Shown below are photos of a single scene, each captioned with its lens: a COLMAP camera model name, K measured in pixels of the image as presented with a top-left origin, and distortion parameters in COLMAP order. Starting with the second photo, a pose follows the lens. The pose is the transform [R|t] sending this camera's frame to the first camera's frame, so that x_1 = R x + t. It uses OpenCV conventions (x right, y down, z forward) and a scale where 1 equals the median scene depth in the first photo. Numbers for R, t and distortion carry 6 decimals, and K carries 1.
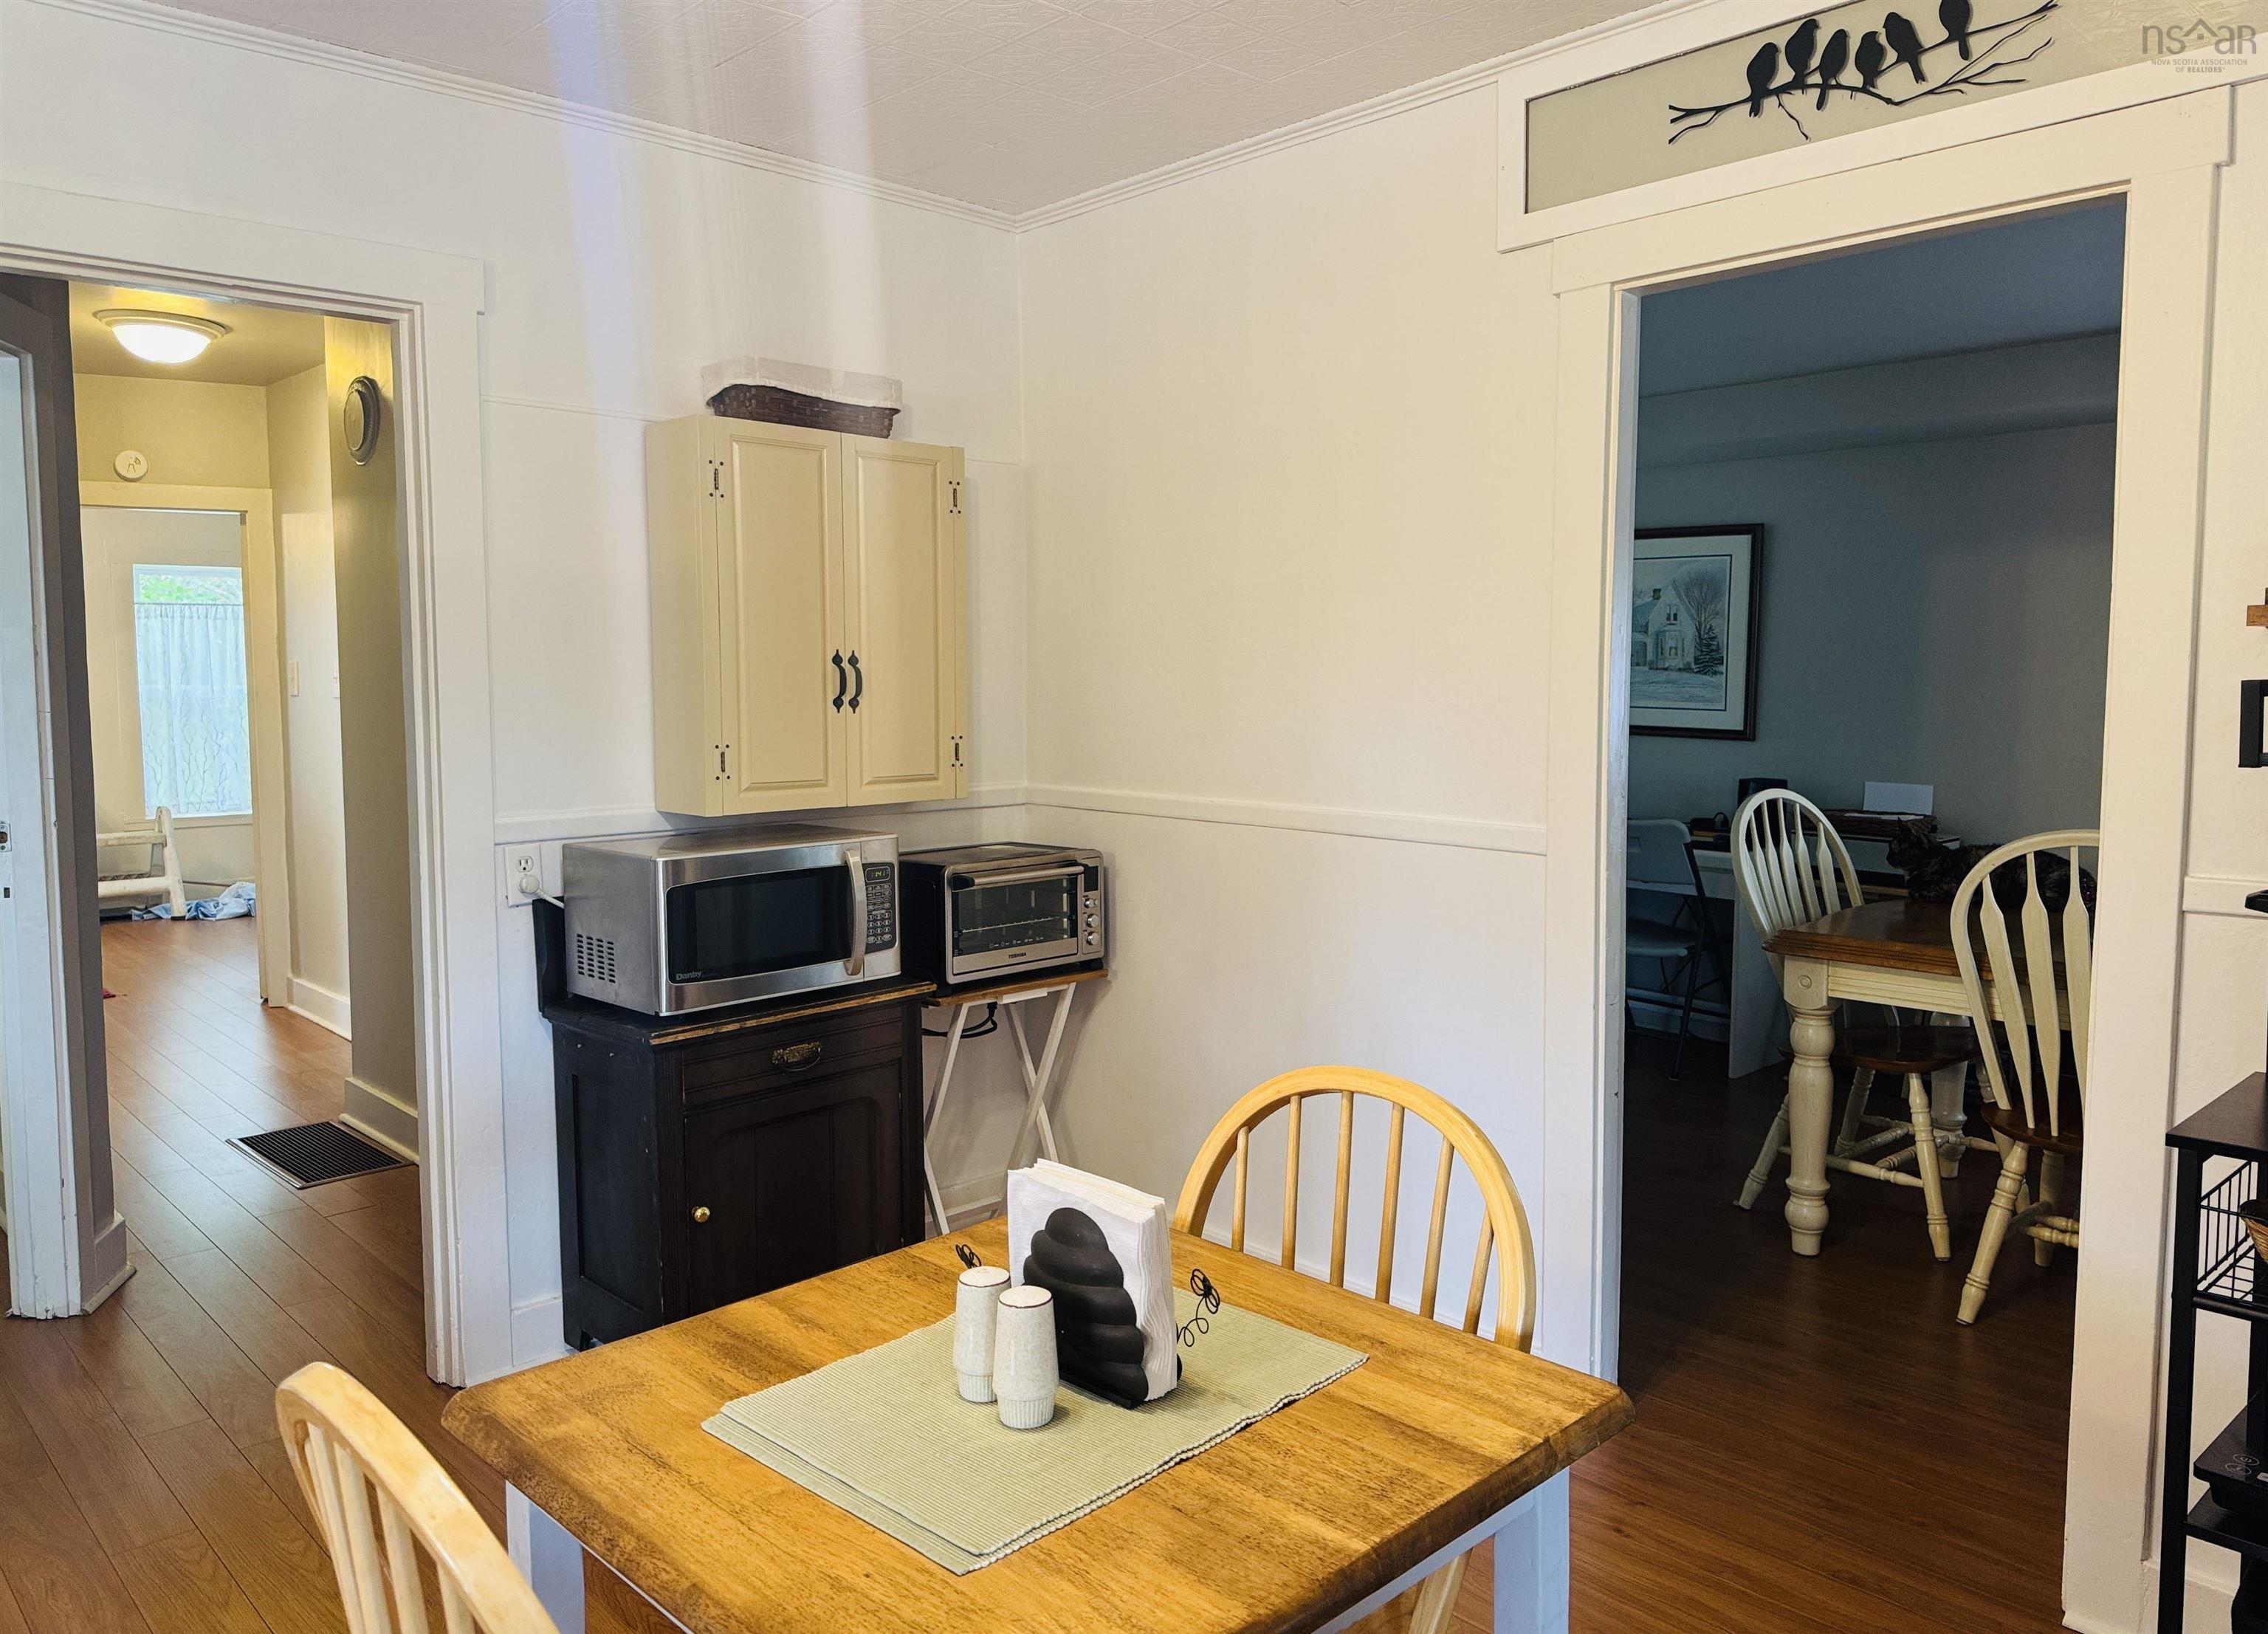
lens RADIAL K [[1639.0, 0, 1131.4], [0, 1639.0, 817.0], [0, 0, 1]] dist [0.010145, 0.001074]
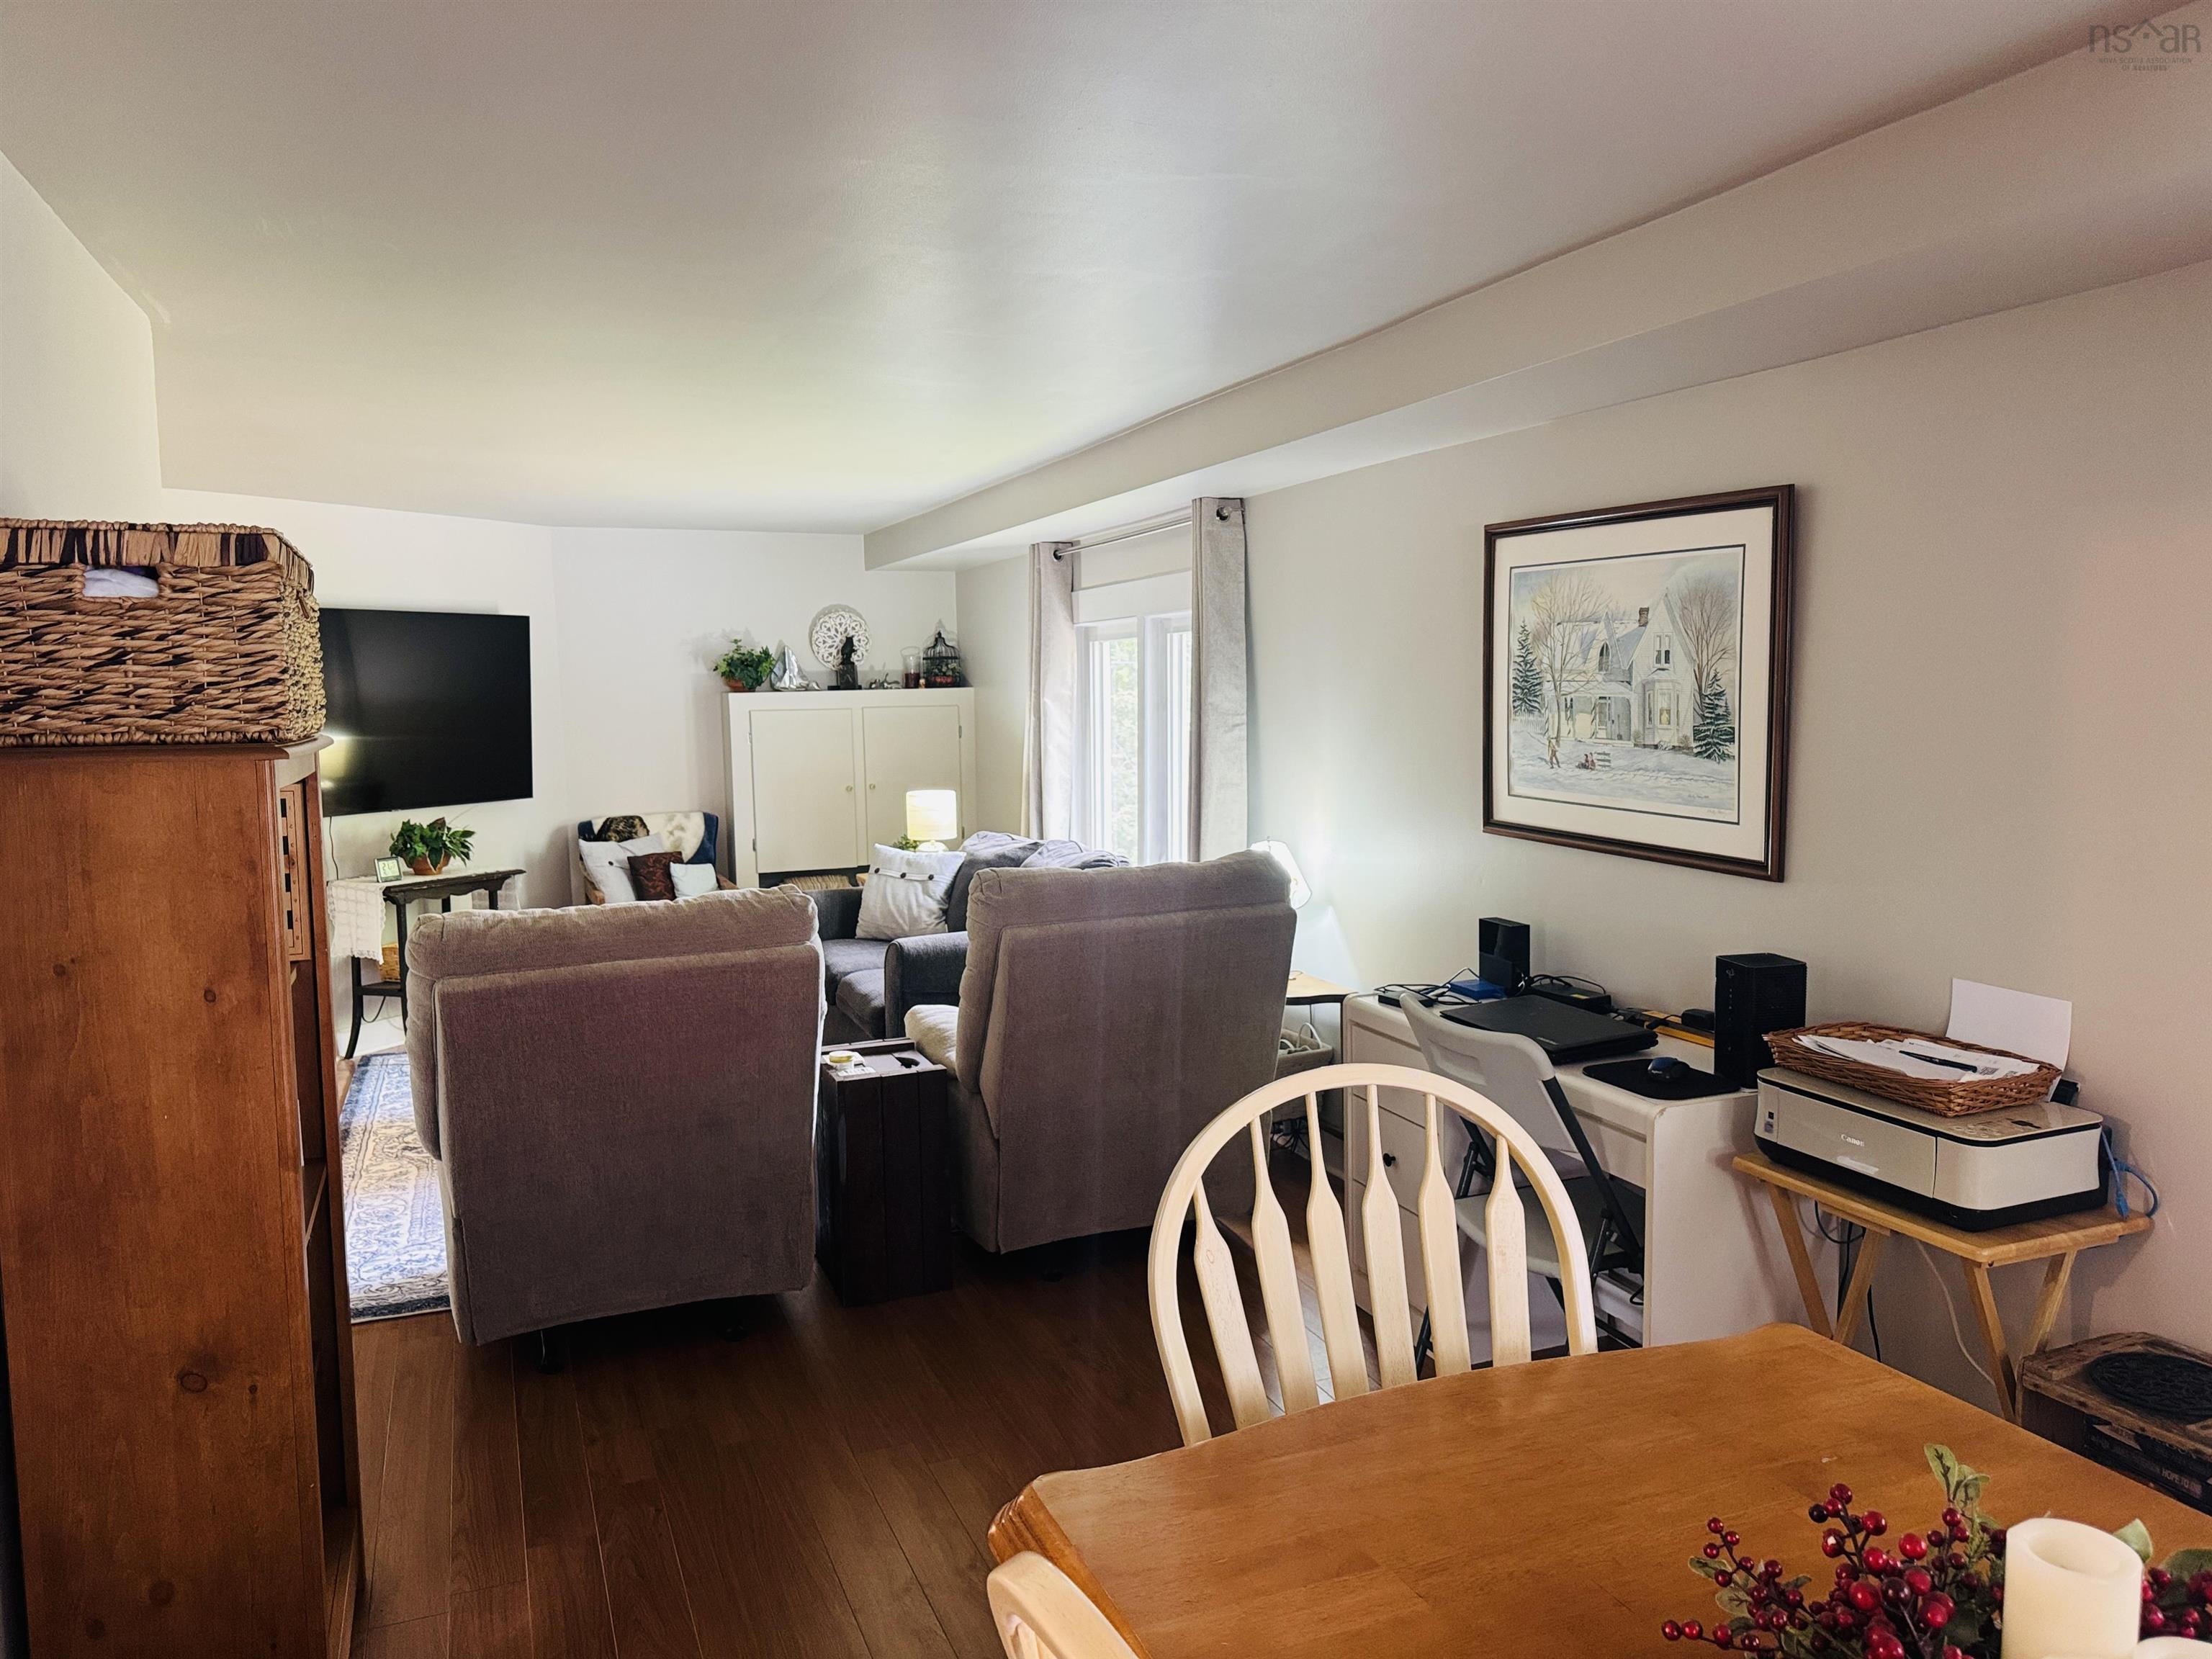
lens RADIAL K [[1556.6, 0, 1111.9], [0, 1556.6, 821.5], [0, 0, 1]] dist [0.022205, -0.018770]
pose [[0.940954, 0.027807, -0.337392, 0.338766], [-0.031184, 0.999503, -0.004592, -0.056496], [0.337096, 0.014842, 0.941353, 0.425739]]
